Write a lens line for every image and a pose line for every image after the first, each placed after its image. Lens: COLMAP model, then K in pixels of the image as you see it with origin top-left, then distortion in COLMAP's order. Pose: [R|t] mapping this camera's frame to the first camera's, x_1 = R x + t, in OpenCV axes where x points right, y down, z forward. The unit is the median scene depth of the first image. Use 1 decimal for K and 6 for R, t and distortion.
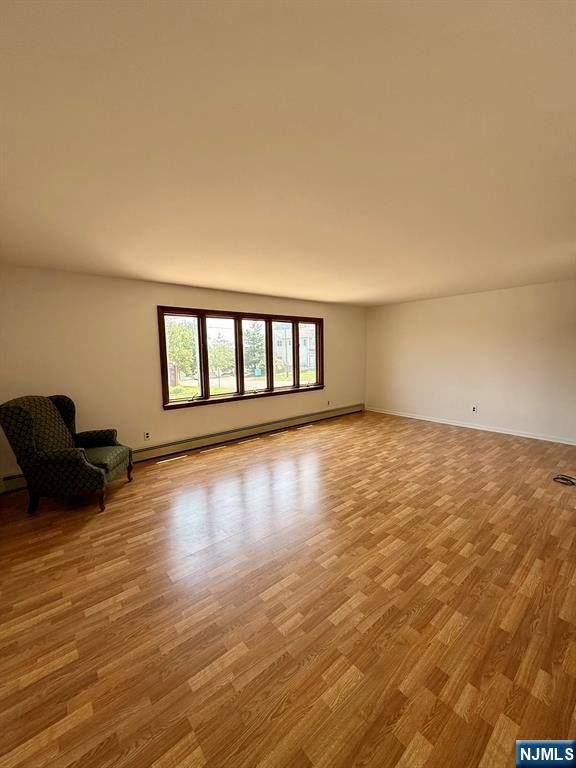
lens RADIAL K [[306.9, 0, 288.0], [0, 306.9, 384.0], [0, 0, 1]] dist [0.000908, 0.000498]
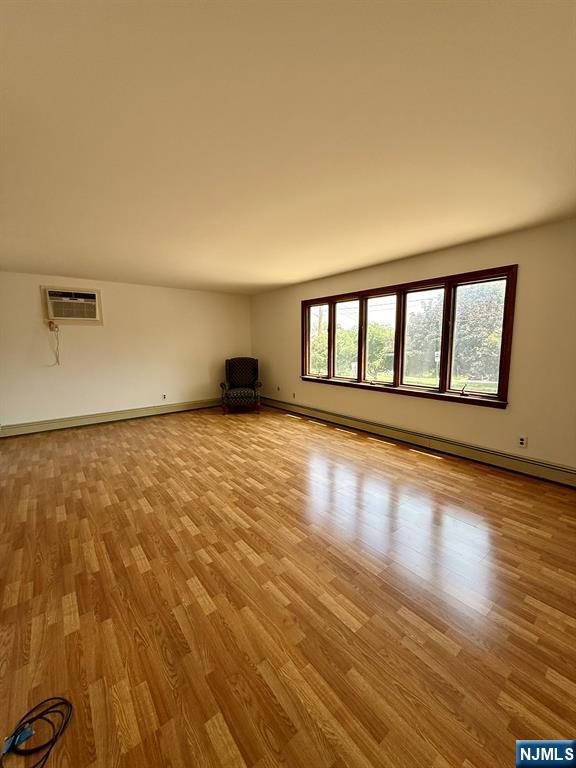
lens RADIAL K [[306.9, 0, 288.0], [0, 306.9, 384.0], [0, 0, 1]] dist [0.000908, 0.000498]
pose [[-0.034922, 0.152016, -0.987761, 1.006101], [-0.098907, 0.982986, 0.154778, -0.108222], [0.994484, 0.103102, -0.019292, 1.068095]]
